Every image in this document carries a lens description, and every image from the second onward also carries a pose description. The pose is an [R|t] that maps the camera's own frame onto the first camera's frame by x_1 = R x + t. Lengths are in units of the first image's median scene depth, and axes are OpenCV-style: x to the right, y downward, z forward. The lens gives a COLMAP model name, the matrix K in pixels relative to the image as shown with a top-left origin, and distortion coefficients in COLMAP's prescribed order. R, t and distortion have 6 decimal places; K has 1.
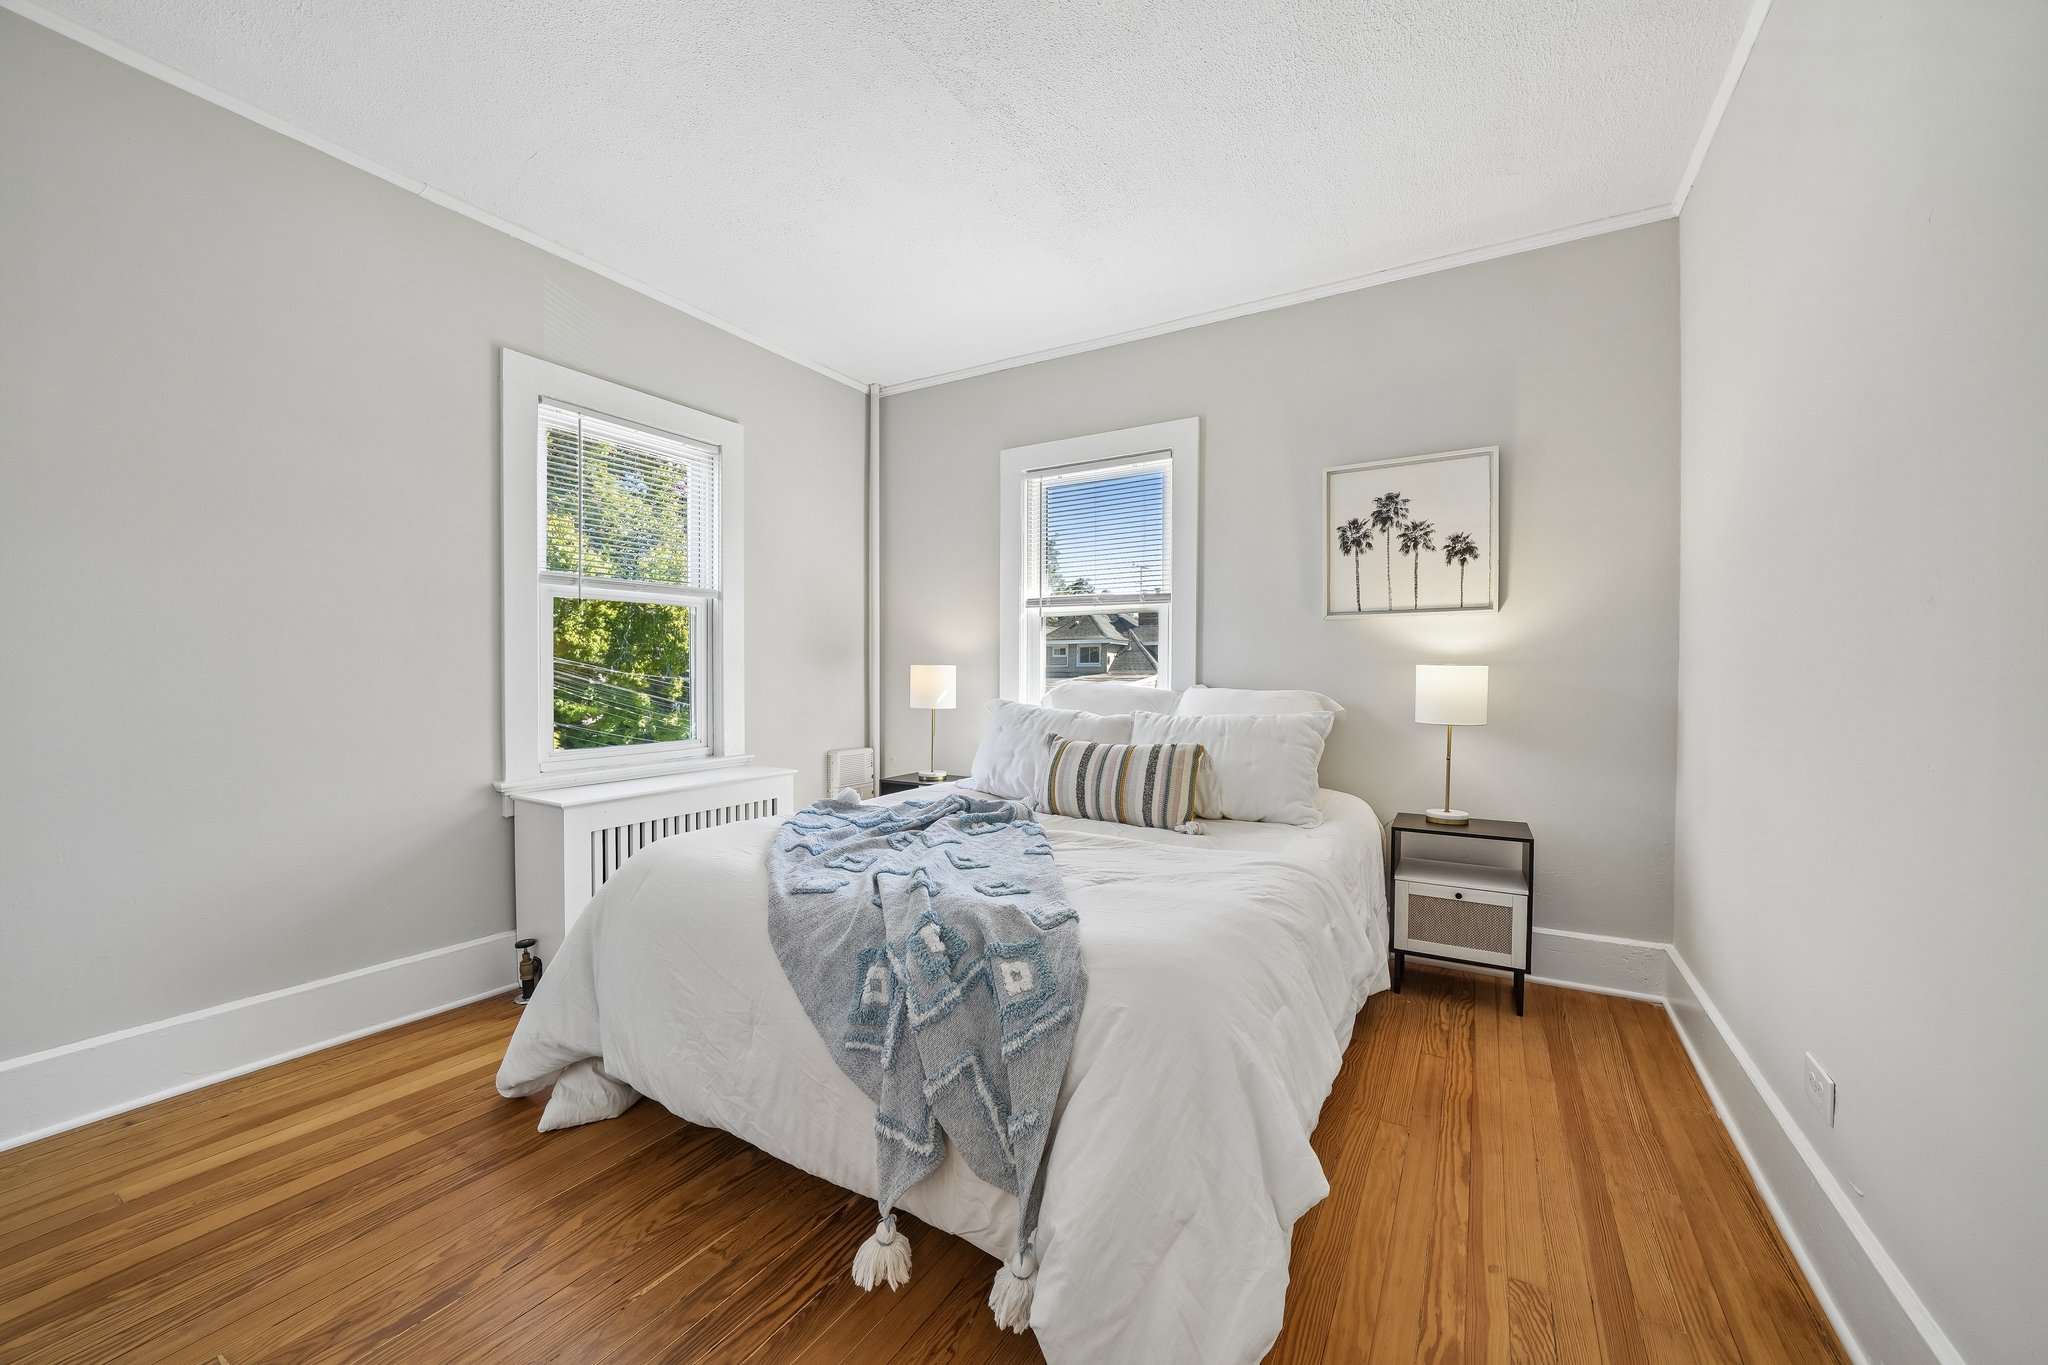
lens RADIAL K [[773.0, 0, 1026.2], [0, 773.0, 689.0], [0, 0, 1]] dist [-0.015687, 0.000220]
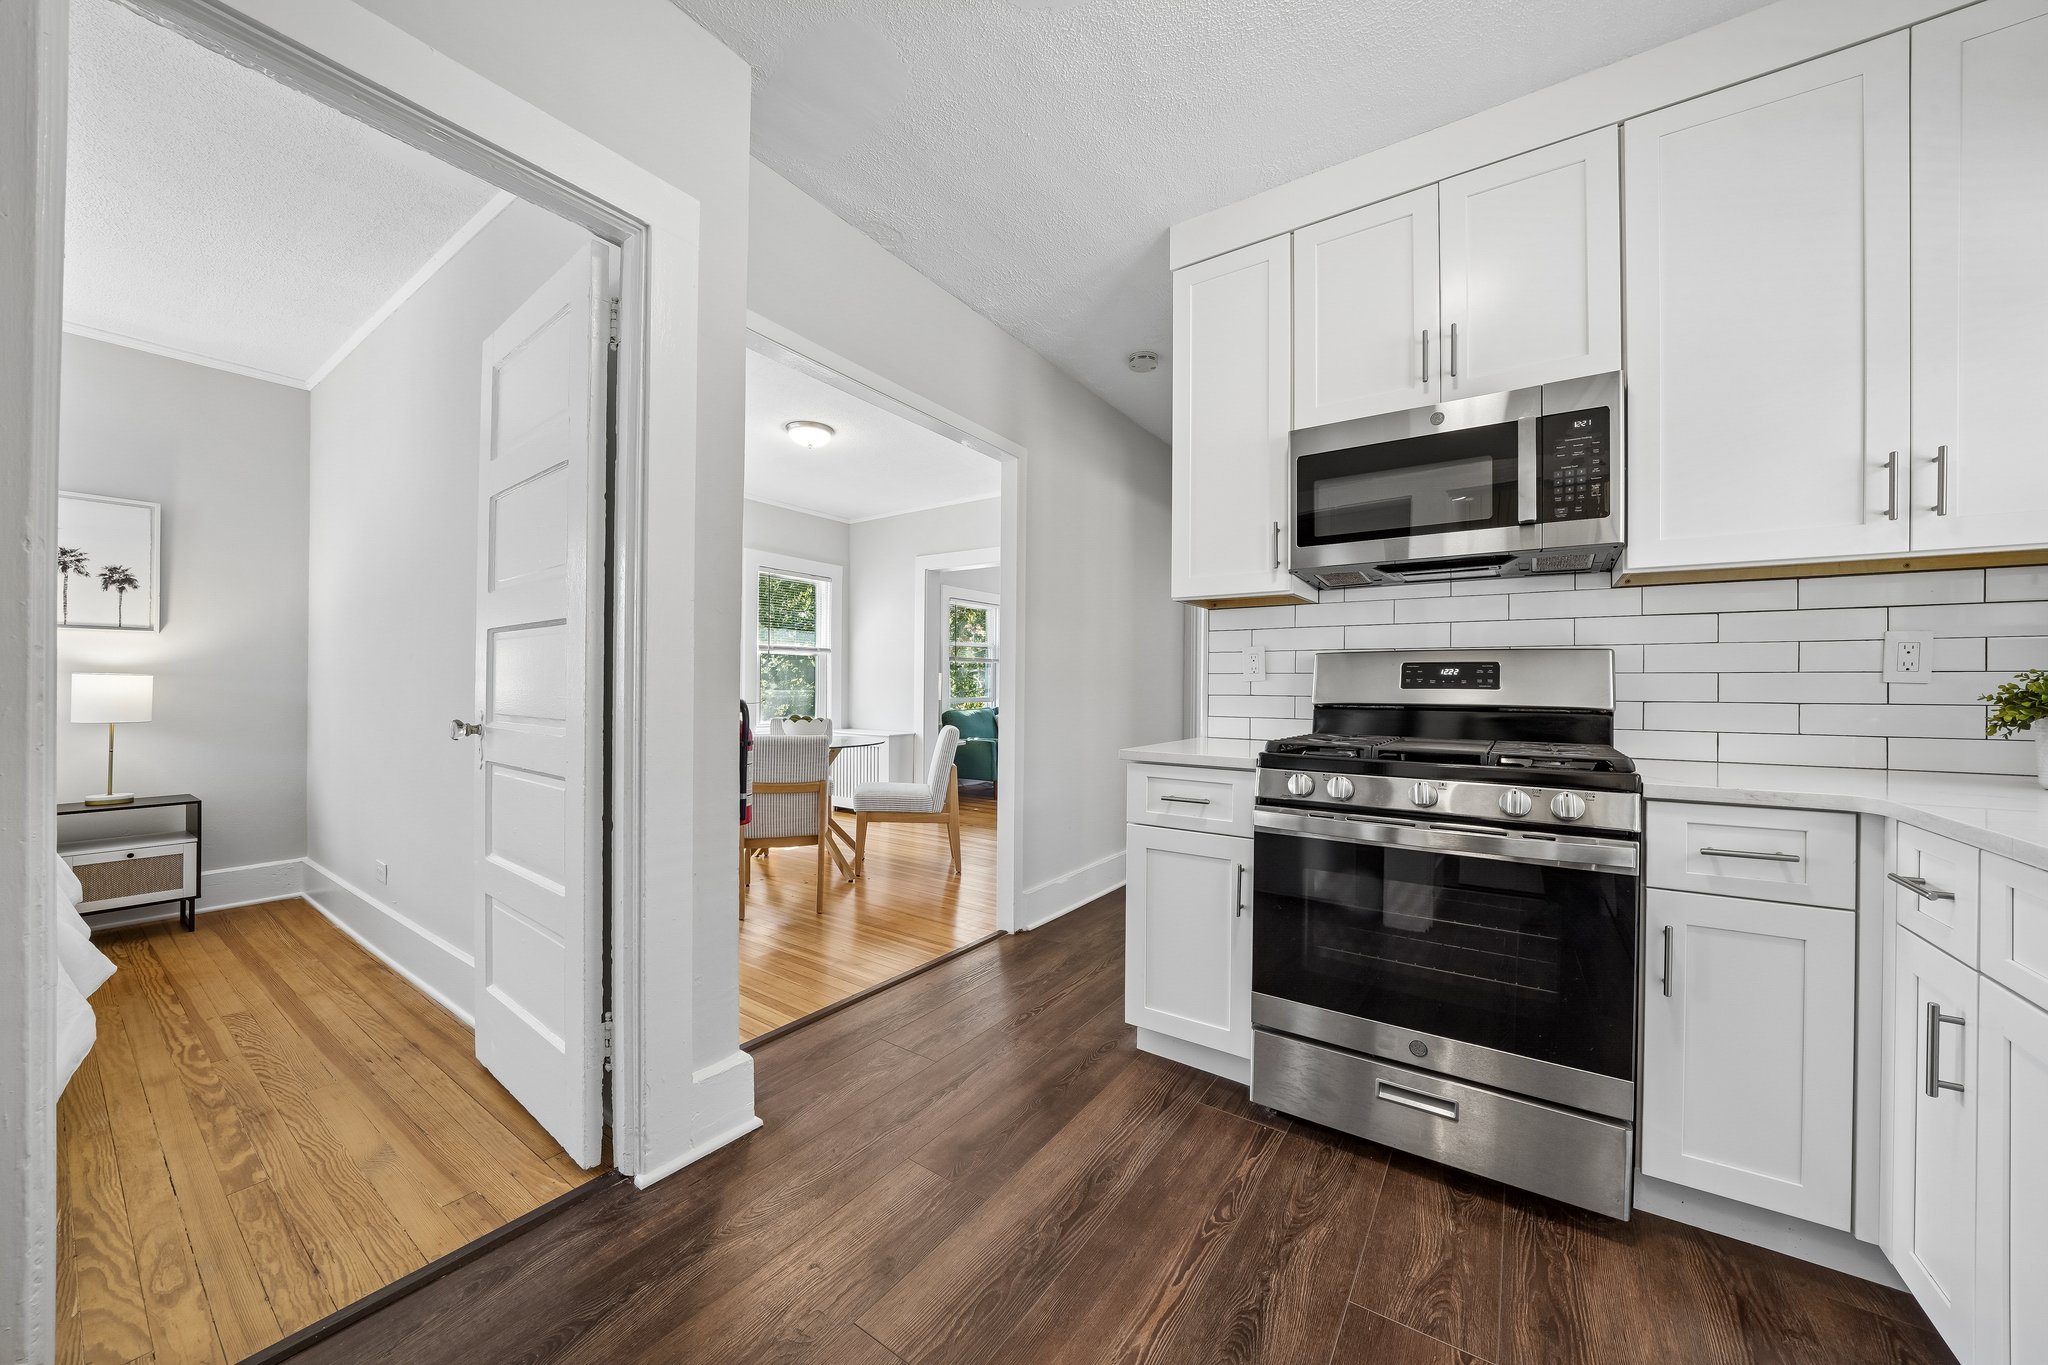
lens RADIAL K [[723.8, 0, 1013.8], [0, 723.8, 683.9], [0, 0, 1]] dist [-0.013444, 0.000326]
pose [[0.085214, -0.003957, 0.996355, -0.451261], [0.010135, 0.999944, 0.003104, -0.004904], [-0.996311, 0.009834, 0.085250, -0.527682]]
